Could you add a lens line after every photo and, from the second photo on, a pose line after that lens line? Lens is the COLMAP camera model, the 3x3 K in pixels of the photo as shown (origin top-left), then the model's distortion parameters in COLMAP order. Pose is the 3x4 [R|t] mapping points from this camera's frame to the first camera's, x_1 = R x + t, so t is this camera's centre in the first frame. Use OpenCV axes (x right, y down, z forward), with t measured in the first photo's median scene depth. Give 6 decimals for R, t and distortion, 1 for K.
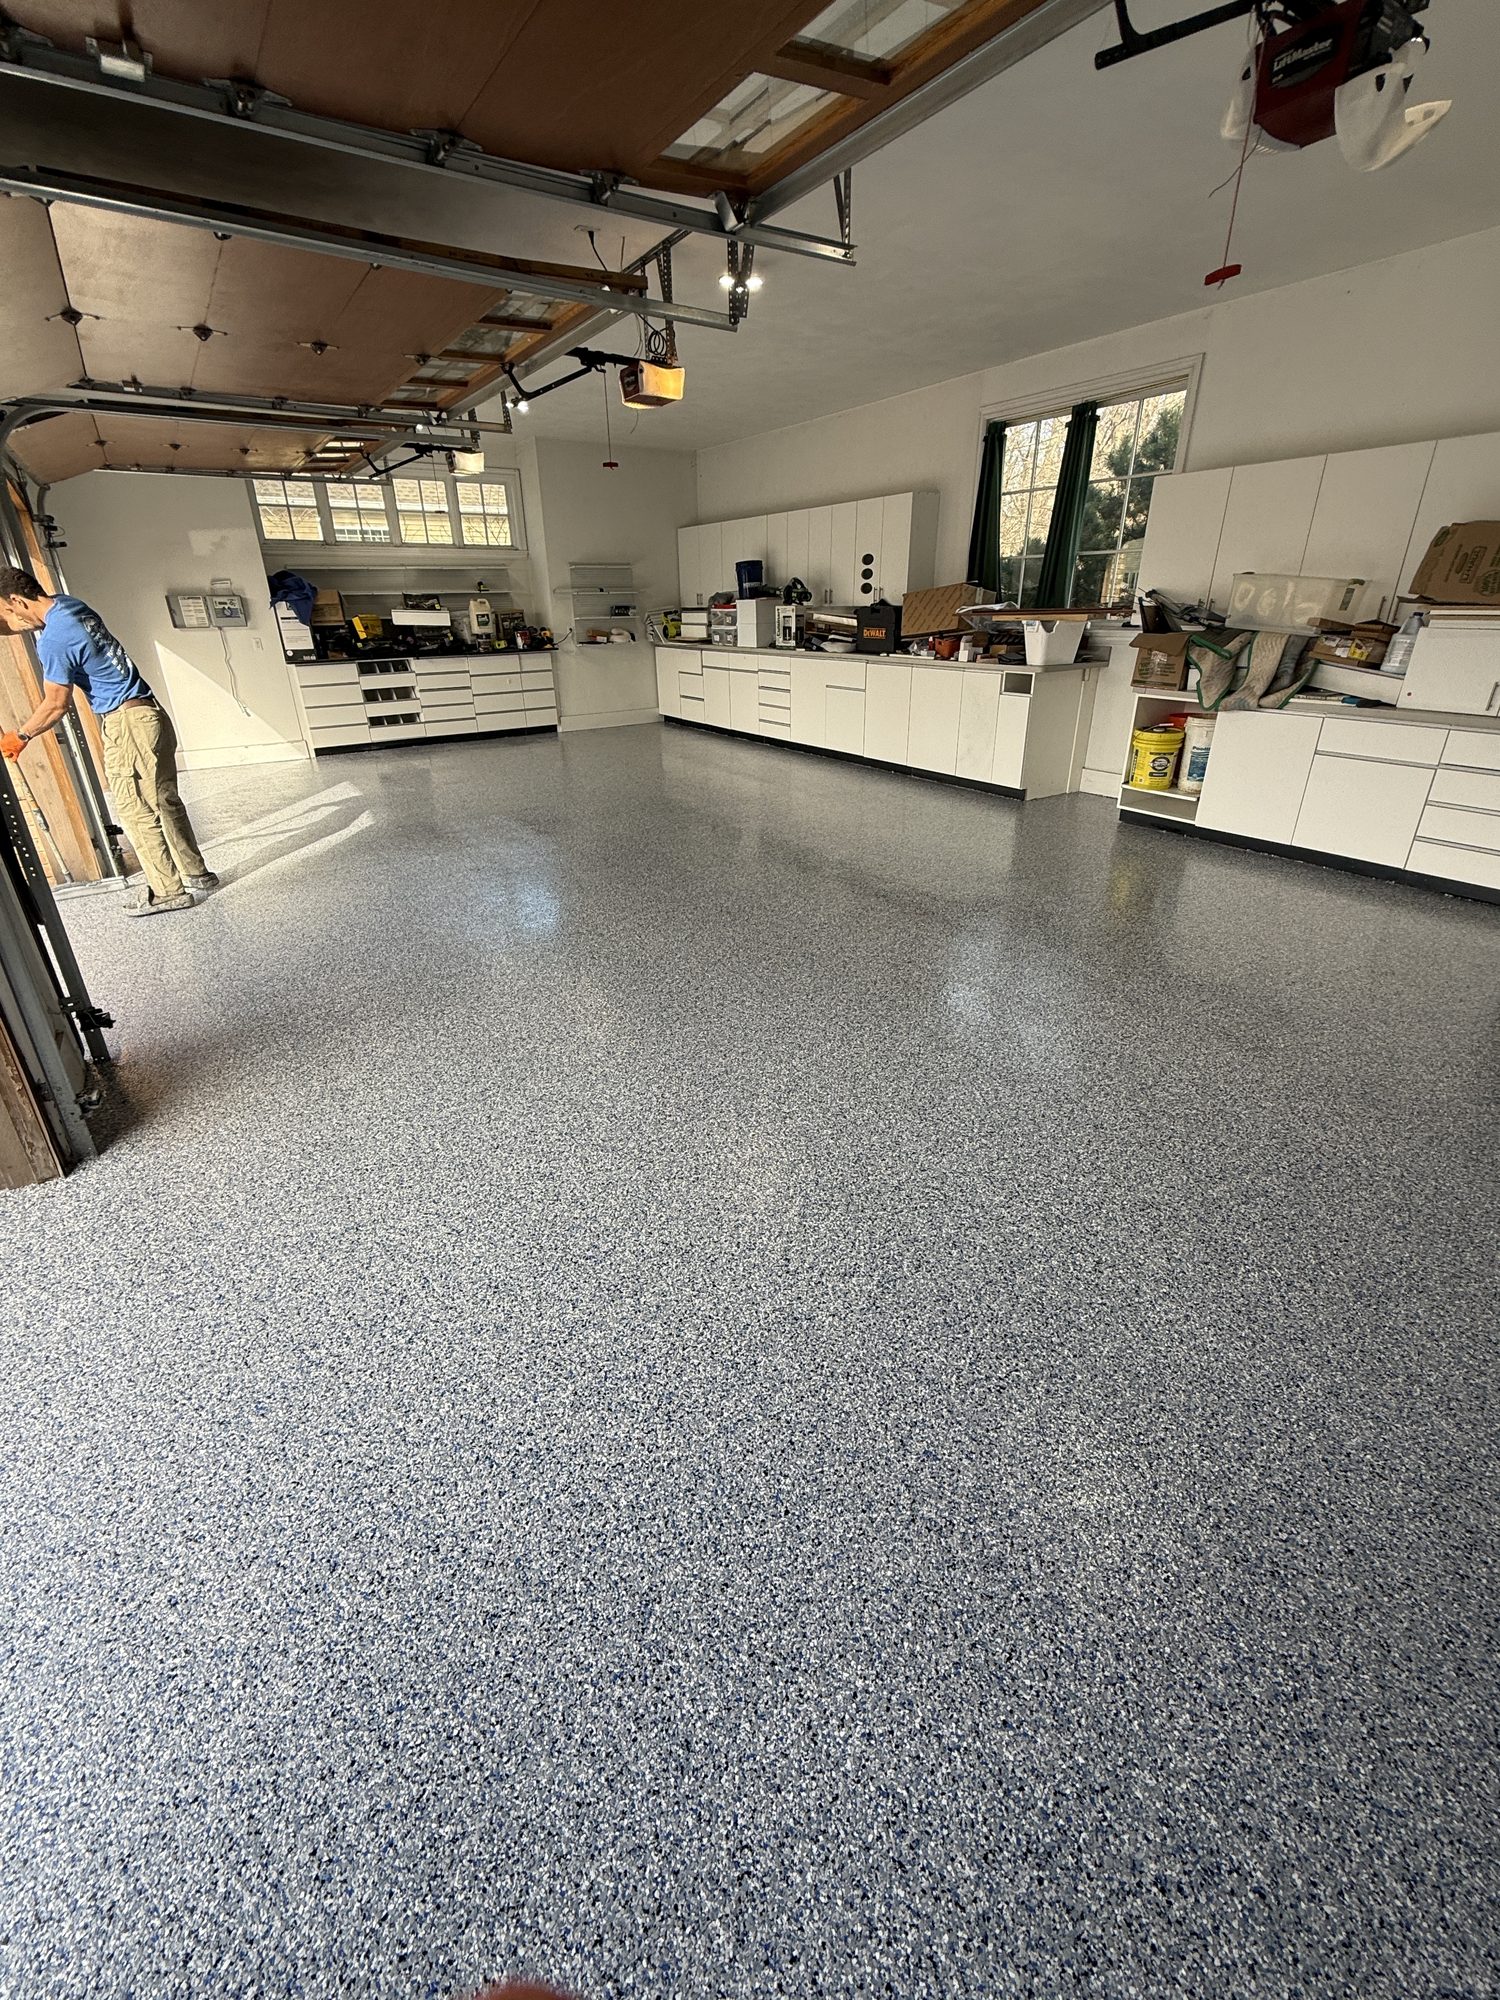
lens RADIAL K [[850.5, 0, 748.0], [0, 850.5, 1001.6], [0, 0, 1]] dist [-0.000074, 0.000089]
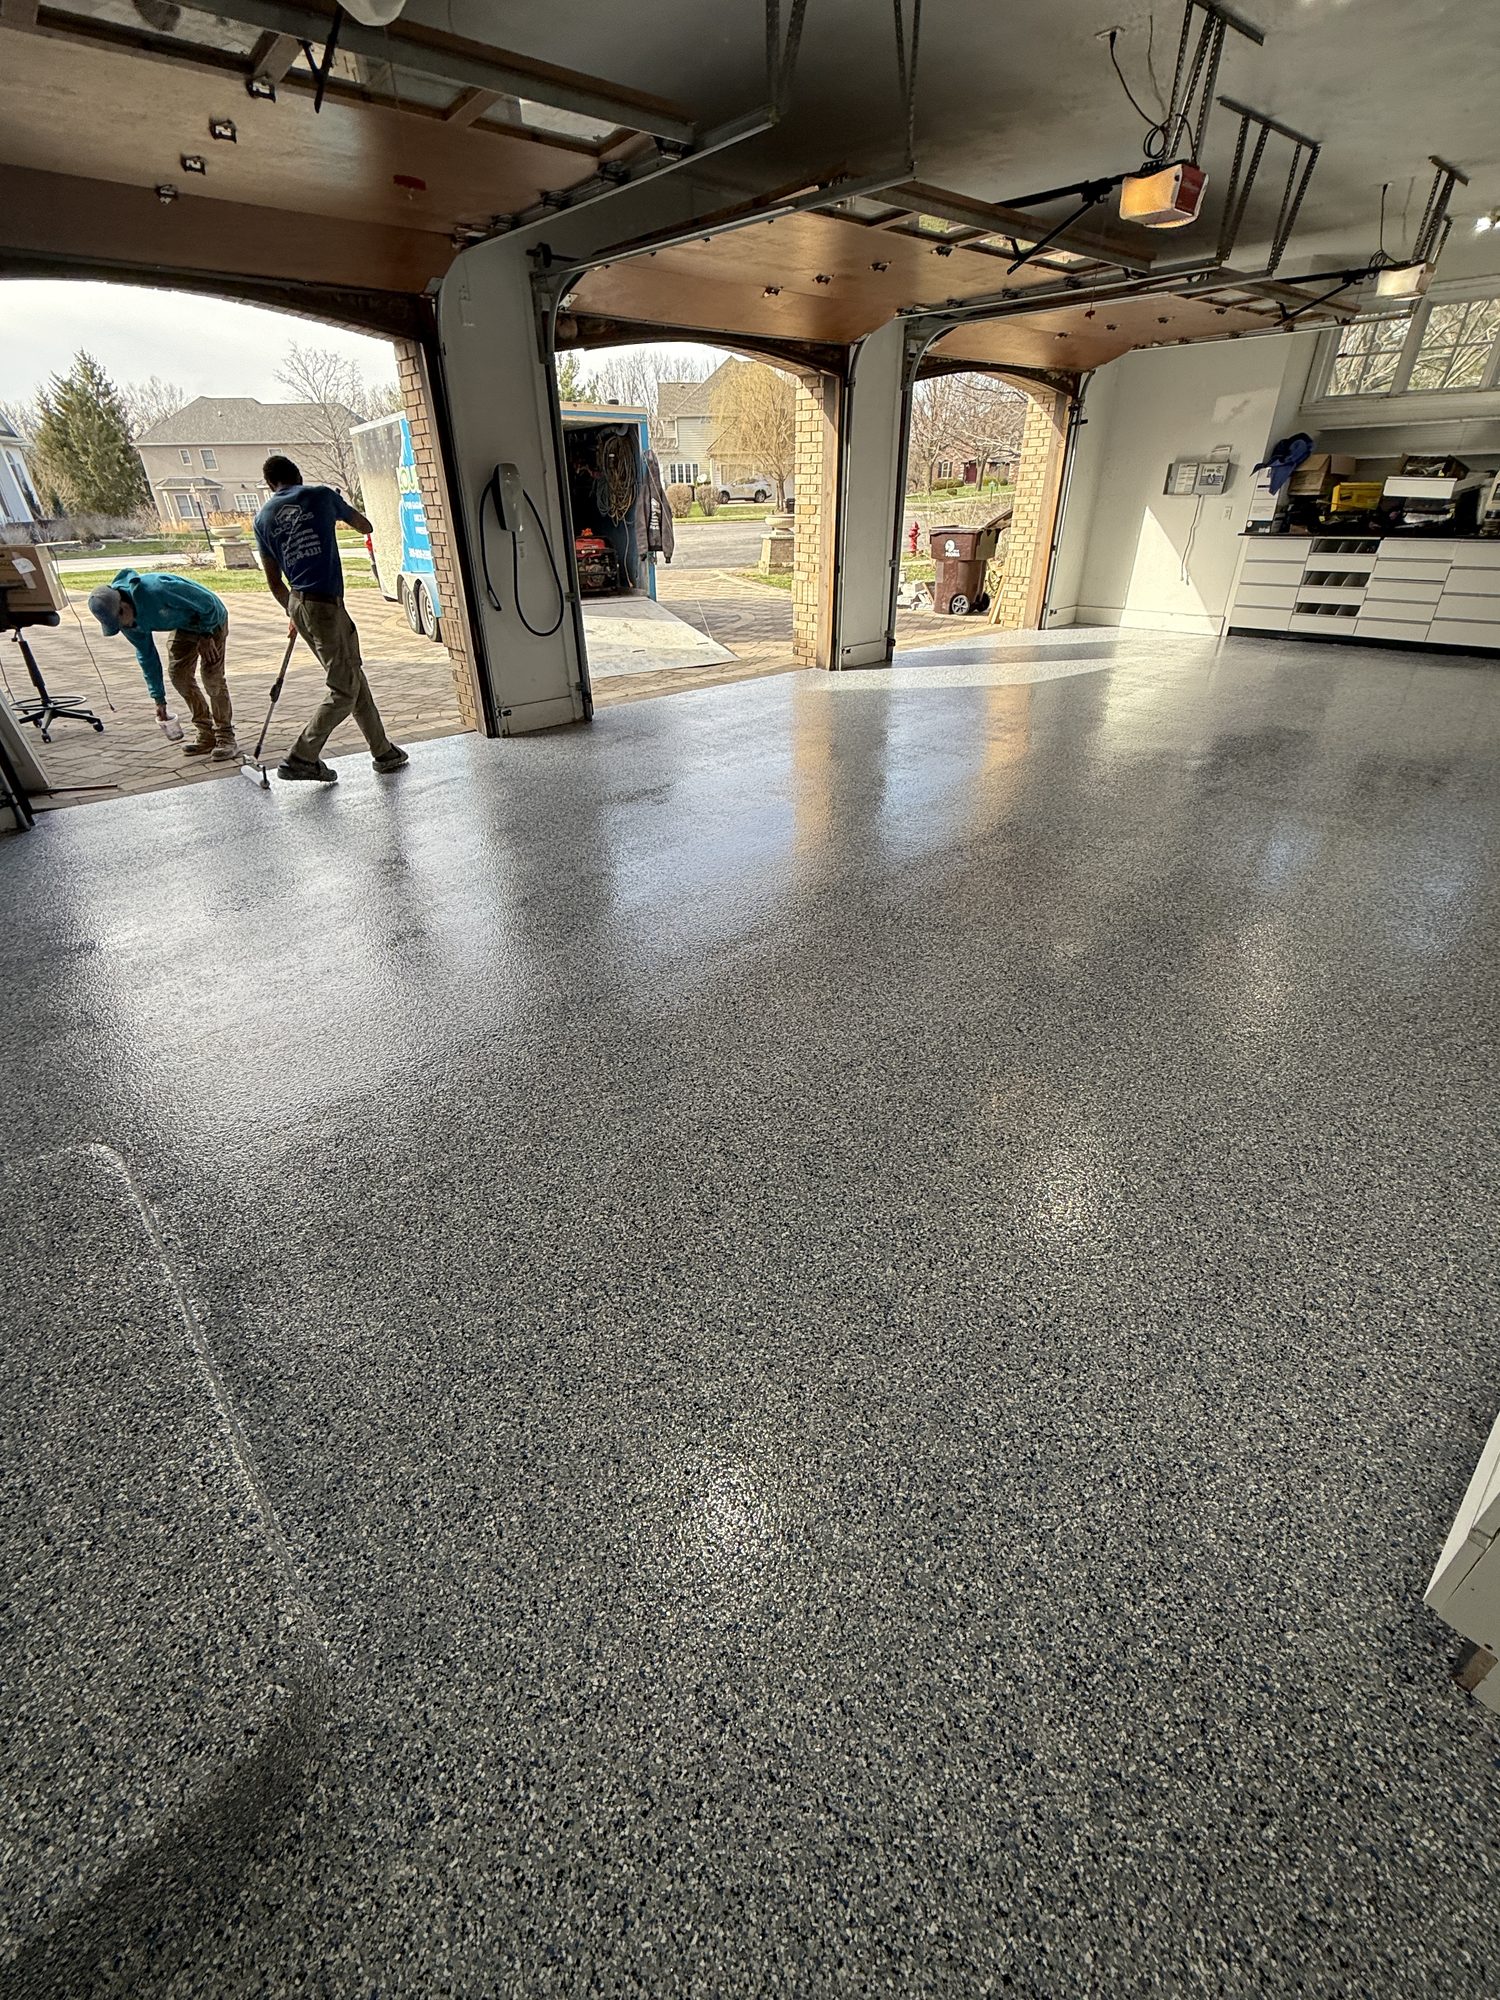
lens RADIAL K [[855.9, 0, 747.5], [0, 855.9, 997.9], [0, 0, 1]] dist [0.000916, 0.000215]
pose [[0.148062, 0.517101, -0.843021, 0.473419], [-0.408615, 0.808243, 0.424001, -0.143974], [0.900617, 0.281693, 0.330966, 0.293267]]
